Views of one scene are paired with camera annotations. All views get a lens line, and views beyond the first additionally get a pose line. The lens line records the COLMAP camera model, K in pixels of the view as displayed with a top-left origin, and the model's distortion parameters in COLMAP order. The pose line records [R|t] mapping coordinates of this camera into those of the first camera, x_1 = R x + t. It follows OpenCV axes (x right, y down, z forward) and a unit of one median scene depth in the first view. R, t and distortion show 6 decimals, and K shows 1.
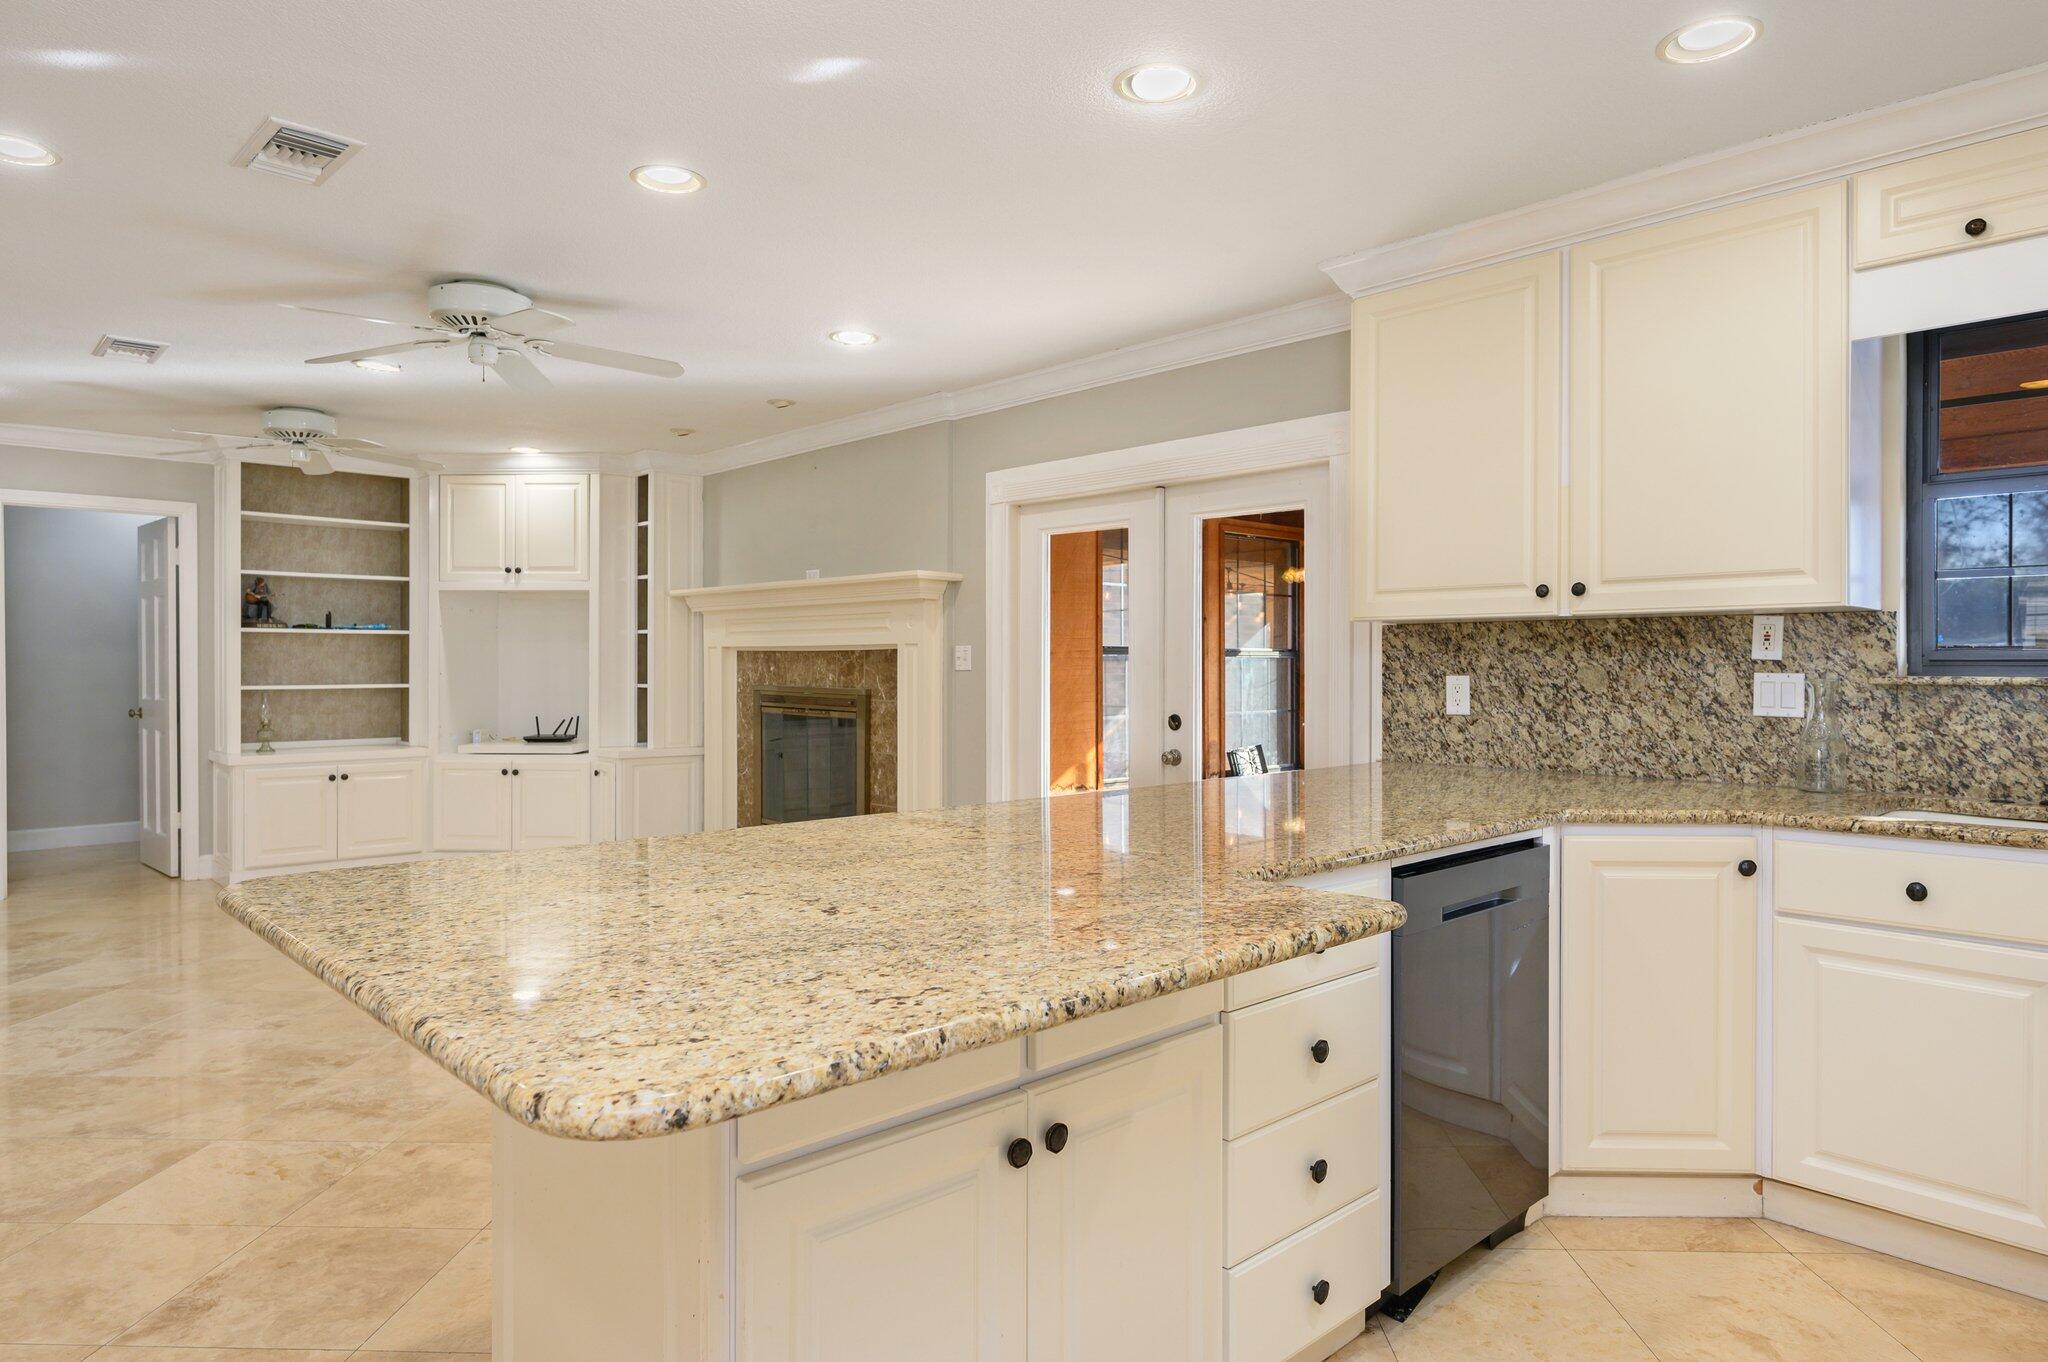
lens RADIAL K [[1205.3, 0, 1038.0], [0, 1205.3, 671.8], [0, 0, 1]] dist [-0.003531, 0.002318]
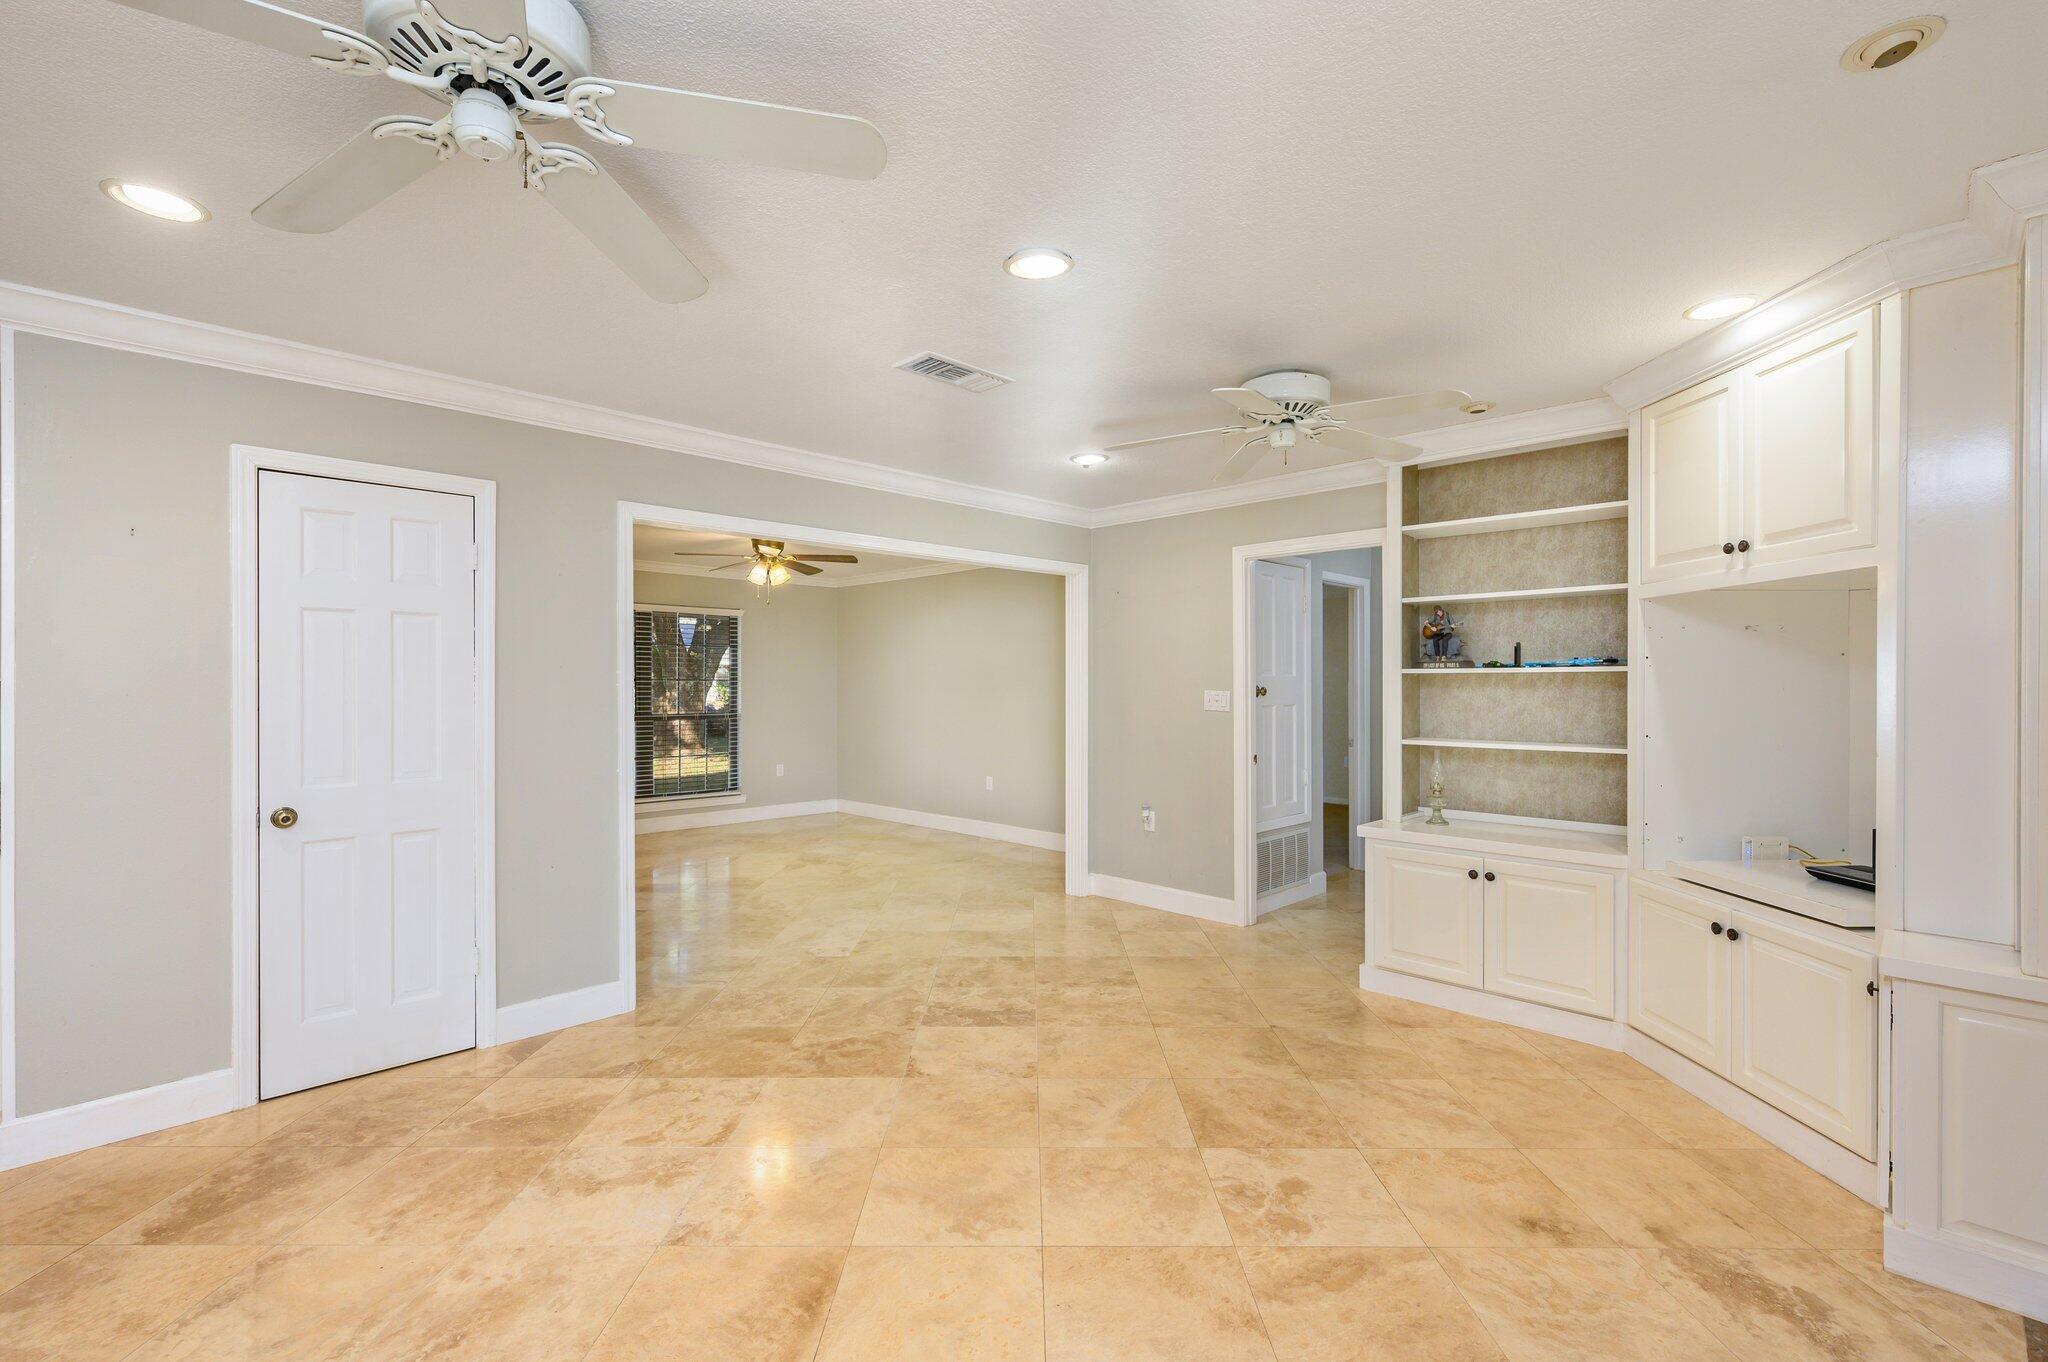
lens RADIAL K [[903.9, 0, 1023.6], [0, 903.9, 680.7], [0, 0, 1]] dist [0.004755, -0.000343]
pose [[0.020792, -0.003929, -0.999776, -0.100949], [-0.007564, 0.999963, -0.004087, -0.046482], [0.999755, 0.007647, 0.020762, 1.416728]]
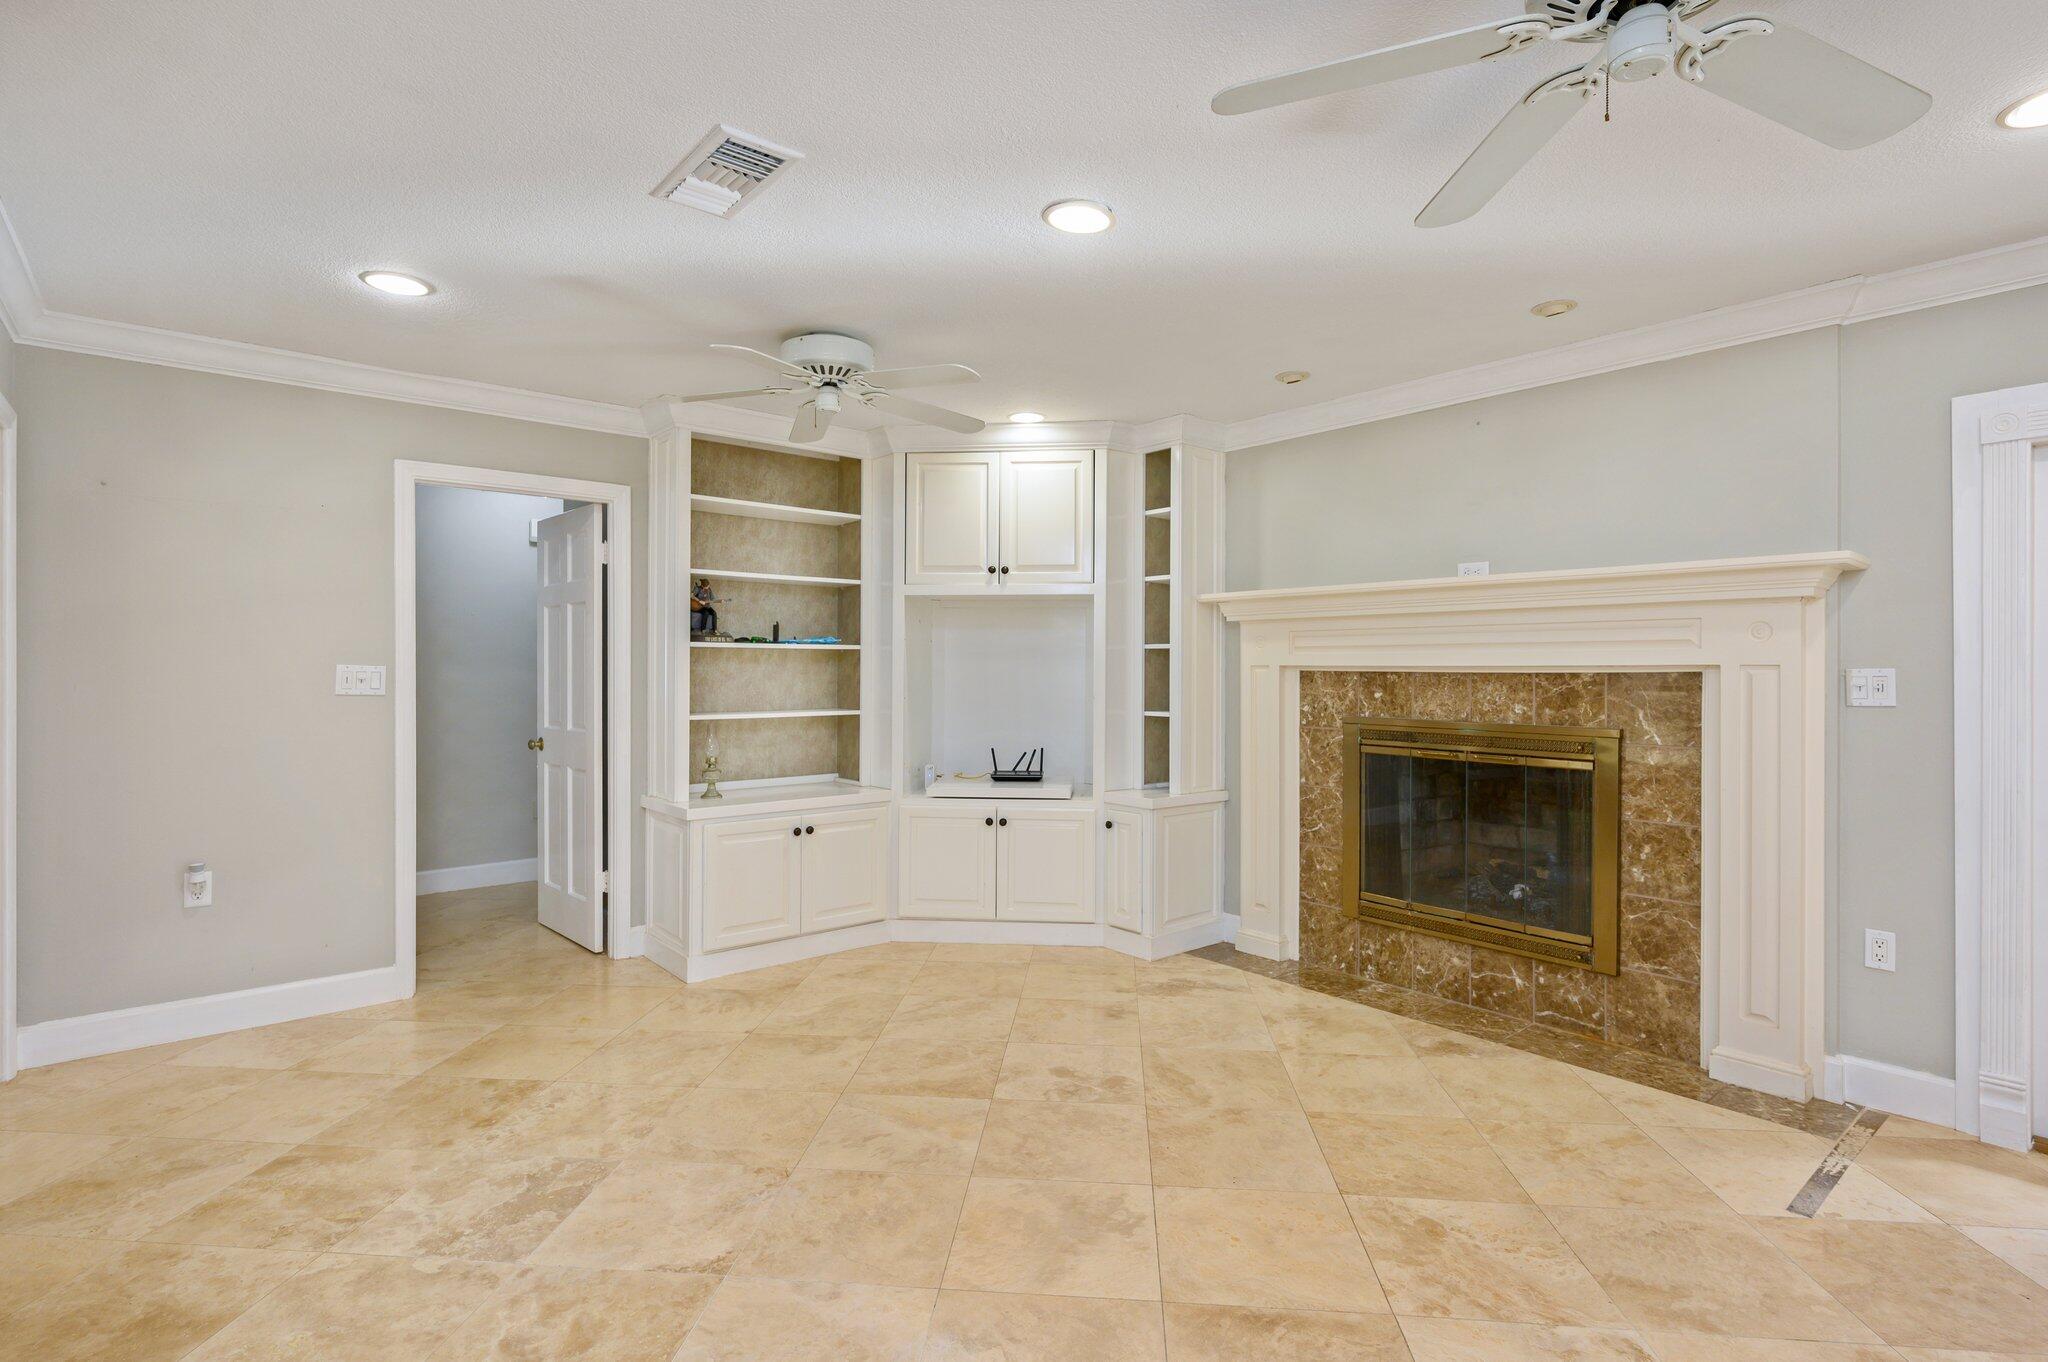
lens RADIAL K [[991.8, 0, 1020.1], [0, 991.8, 670.3], [0, 0, 1]] dist [-0.000130, -0.001943]
pose [[0.997928, 0.001184, -0.064326, -0.785940], [-0.001719, 0.999964, -0.008262, -0.025021], [0.064314, 0.008356, 0.997895, 0.711550]]
